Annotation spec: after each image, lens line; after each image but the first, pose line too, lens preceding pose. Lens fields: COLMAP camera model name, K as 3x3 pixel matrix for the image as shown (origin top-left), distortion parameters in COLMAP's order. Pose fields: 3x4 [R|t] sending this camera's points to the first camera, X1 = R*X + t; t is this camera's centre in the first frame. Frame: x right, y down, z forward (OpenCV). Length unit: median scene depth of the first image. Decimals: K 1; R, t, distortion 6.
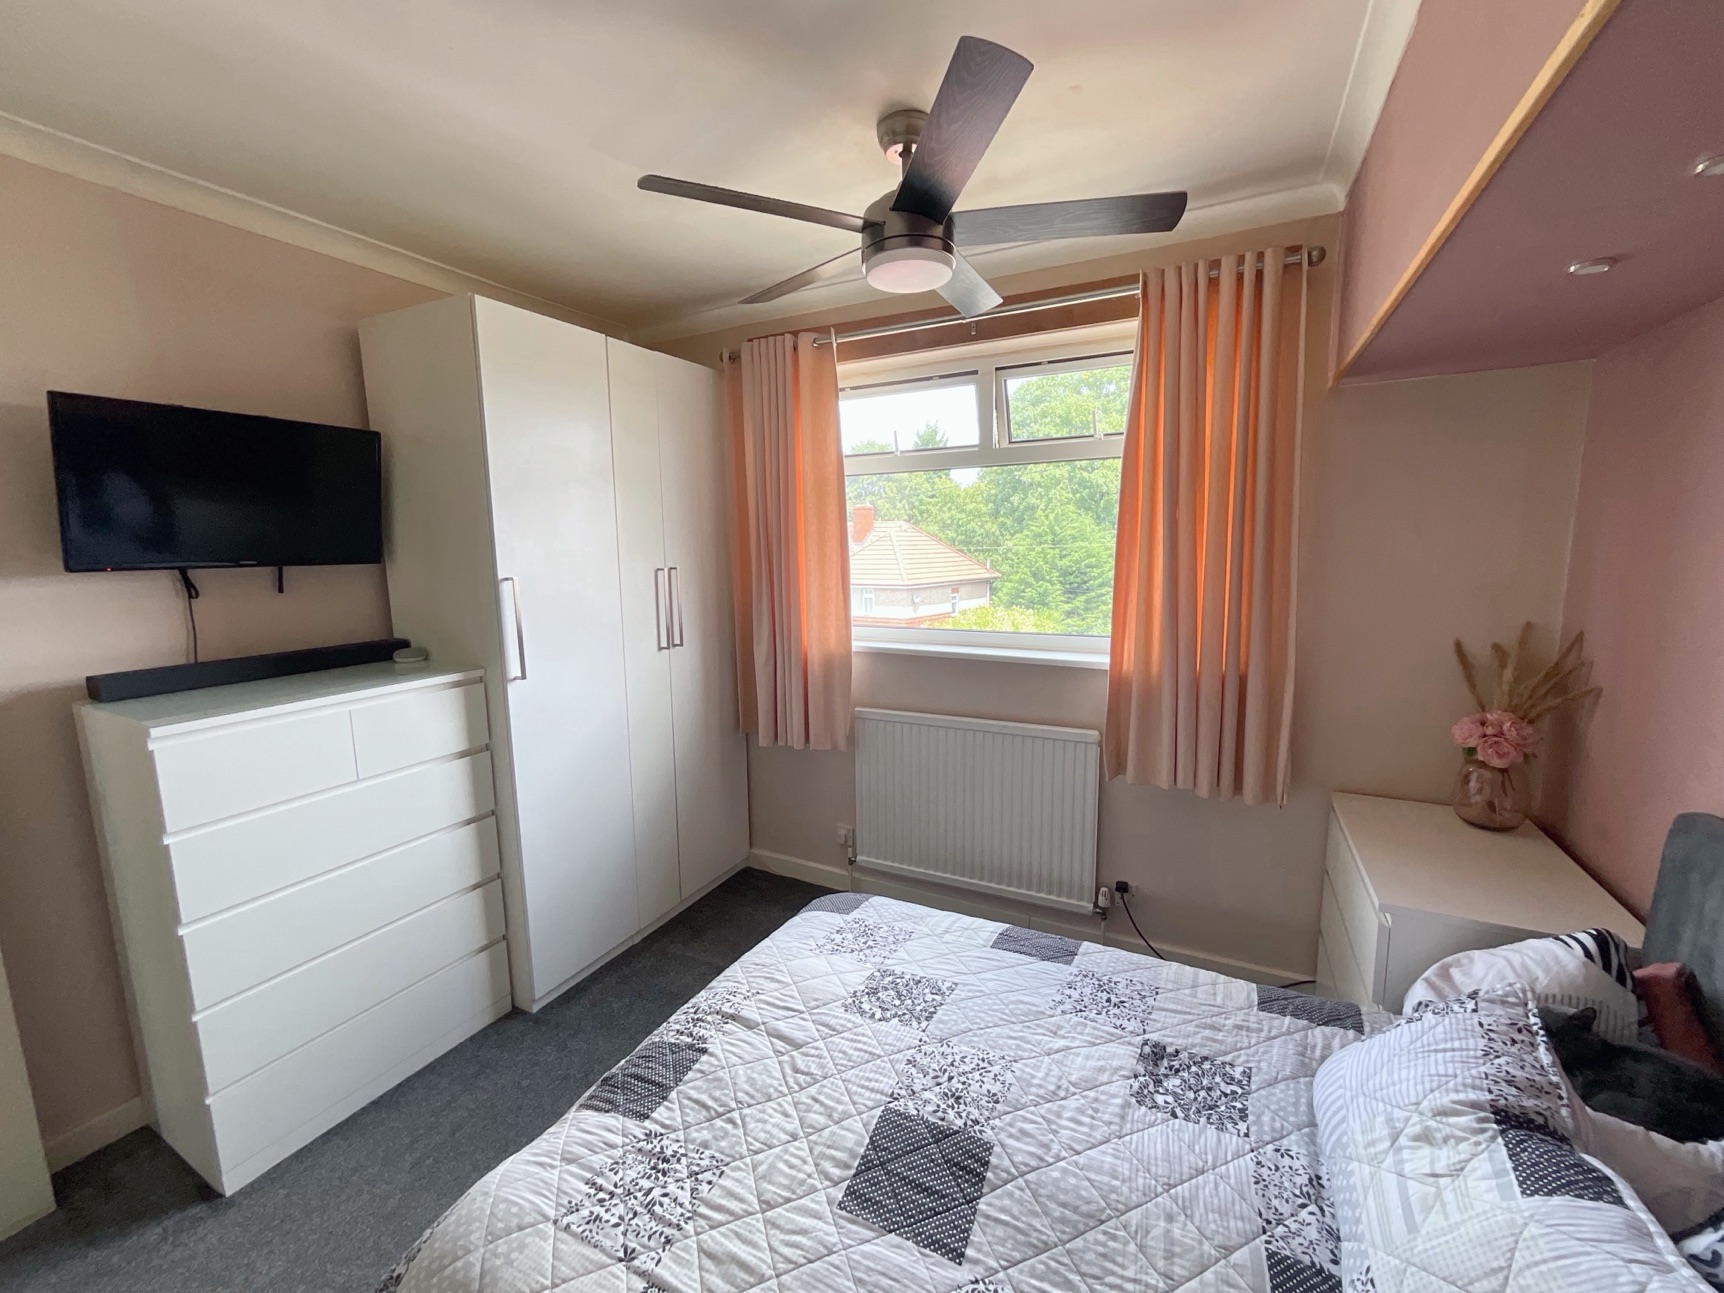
lens RADIAL K [[700.8, 0, 862.0], [0, 700.8, 646.5], [0, 0, 1]] dist [-0.005421, 0.004653]
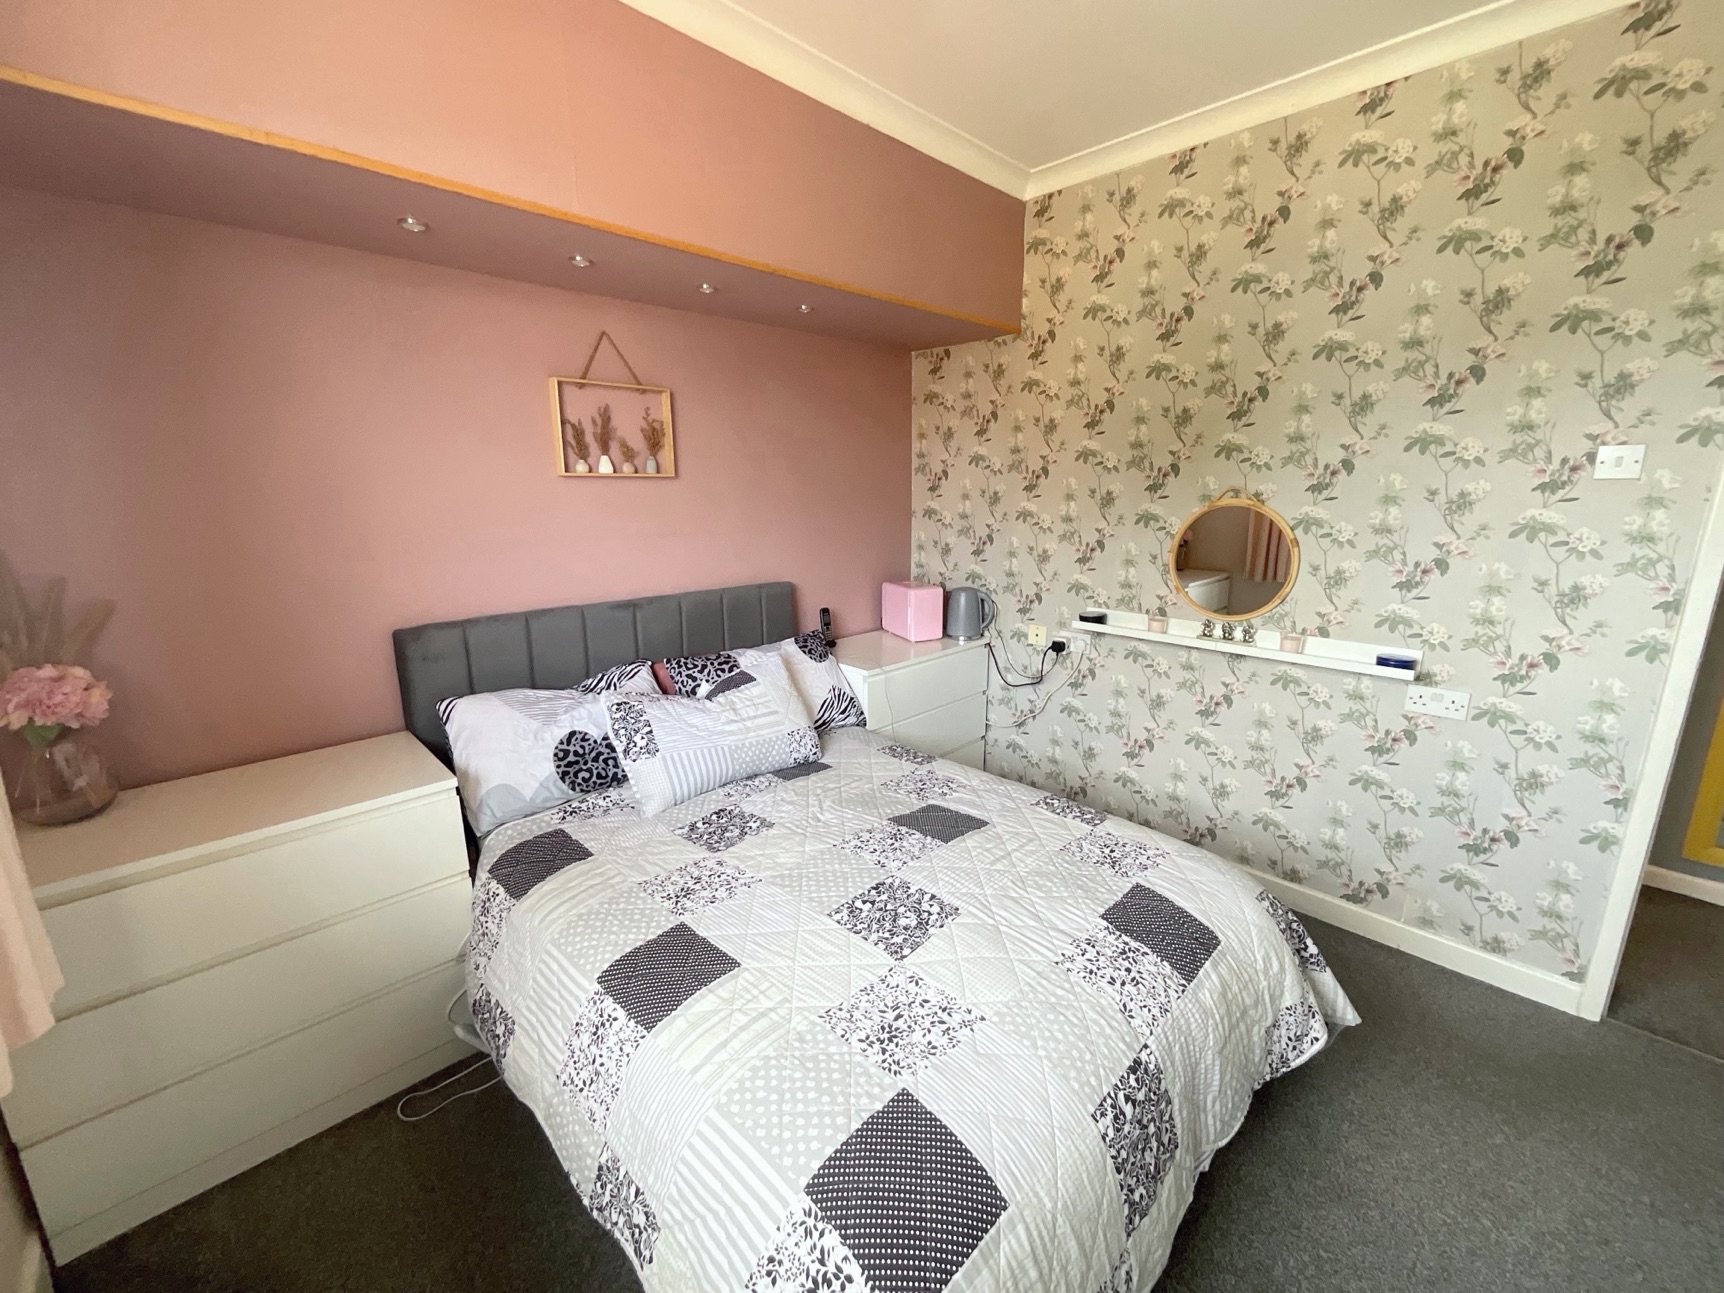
lens RADIAL K [[700.8, 0, 862.0], [0, 700.8, 646.5], [0, 0, 1]] dist [-0.005421, 0.004653]
pose [[-0.948238, -0.047731, 0.313952, -0.131909], [0.069308, 0.933700, 0.351285, -0.116271], [-0.309904, 0.354862, -0.882062, 1.273487]]
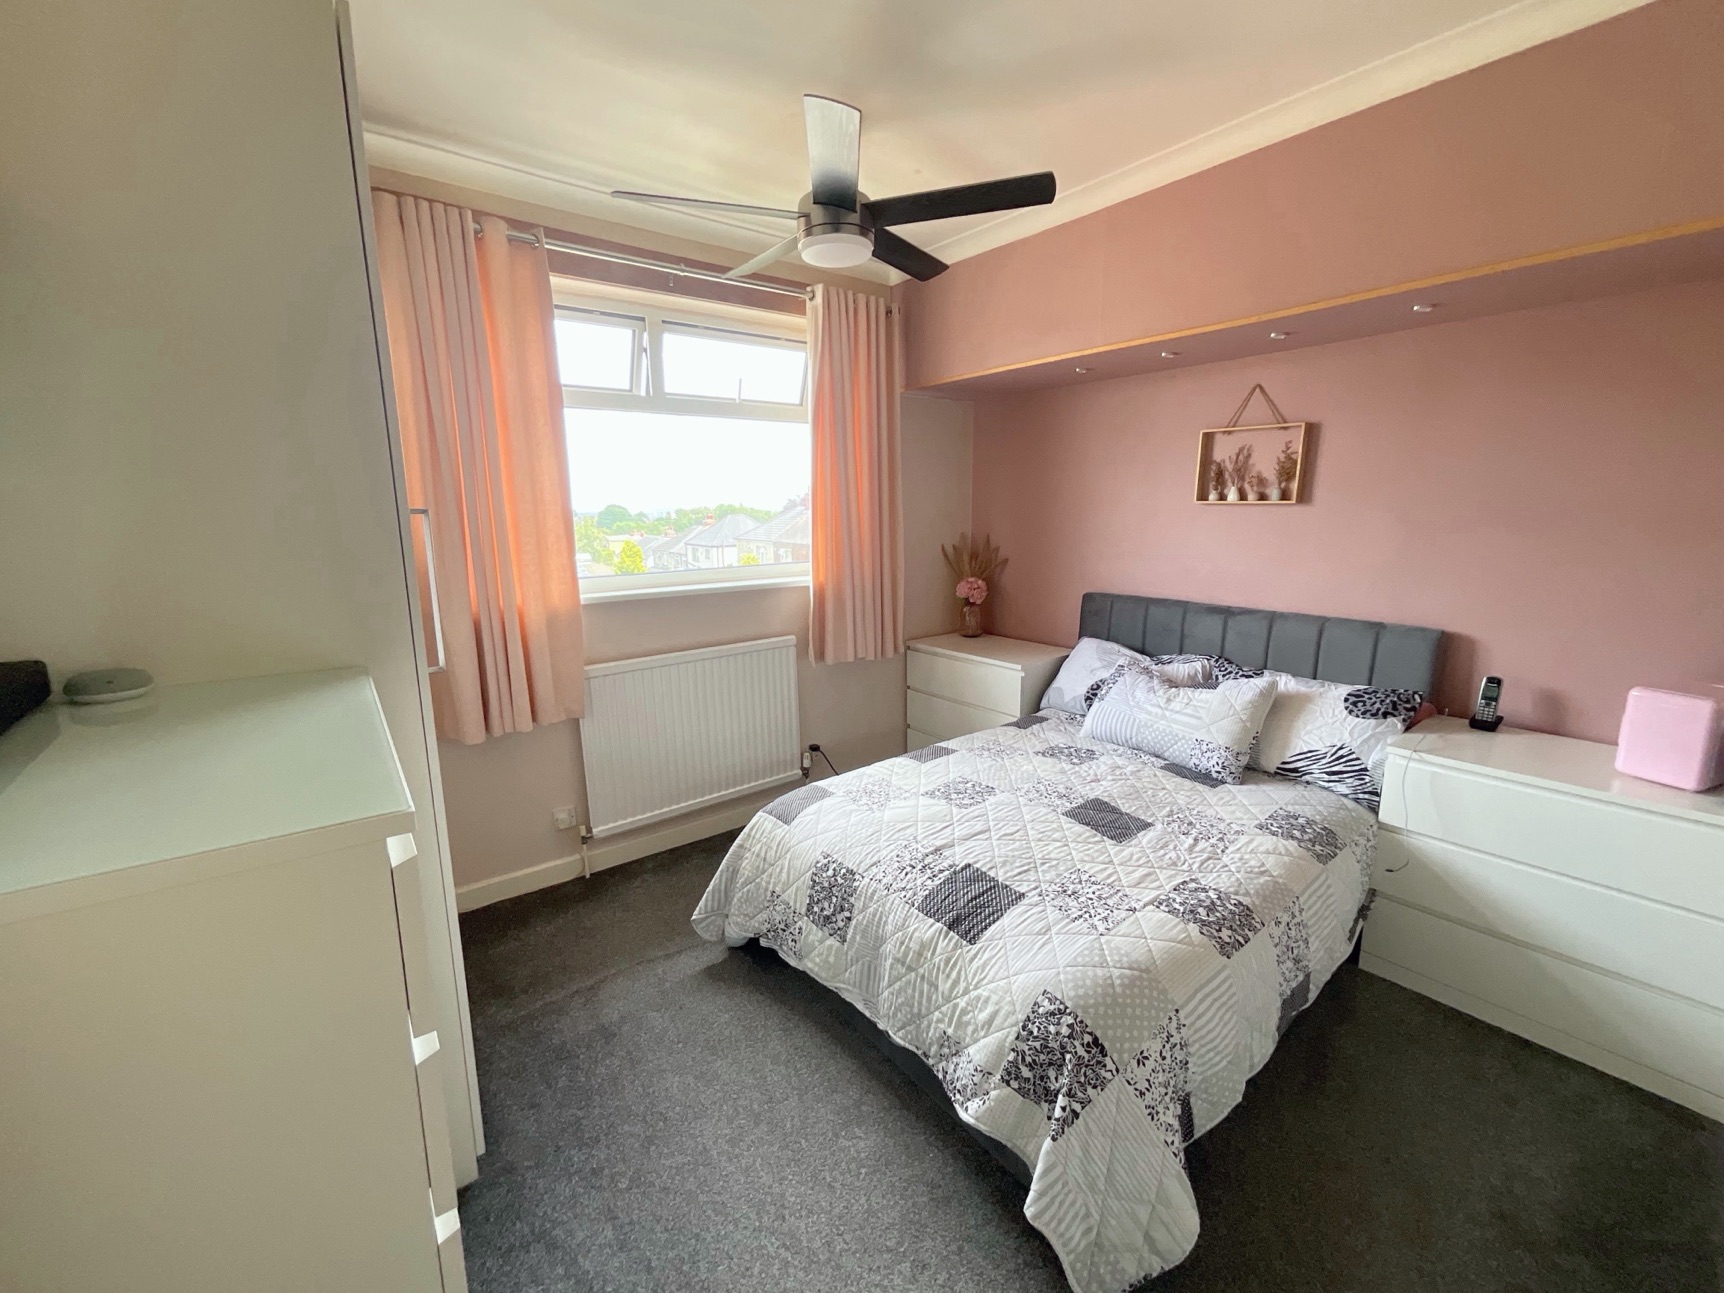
lens RADIAL K [[691.5, 0, 862.0], [0, 691.5, 646.5], [0, 0, 1]] dist [0.002387, 0.000154]
pose [[0.424076, -0.172726, 0.889002, -0.934036], [0.139053, 0.982422, 0.124545, -0.001566], [-0.894888, 0.070802, 0.440640, 0.399669]]
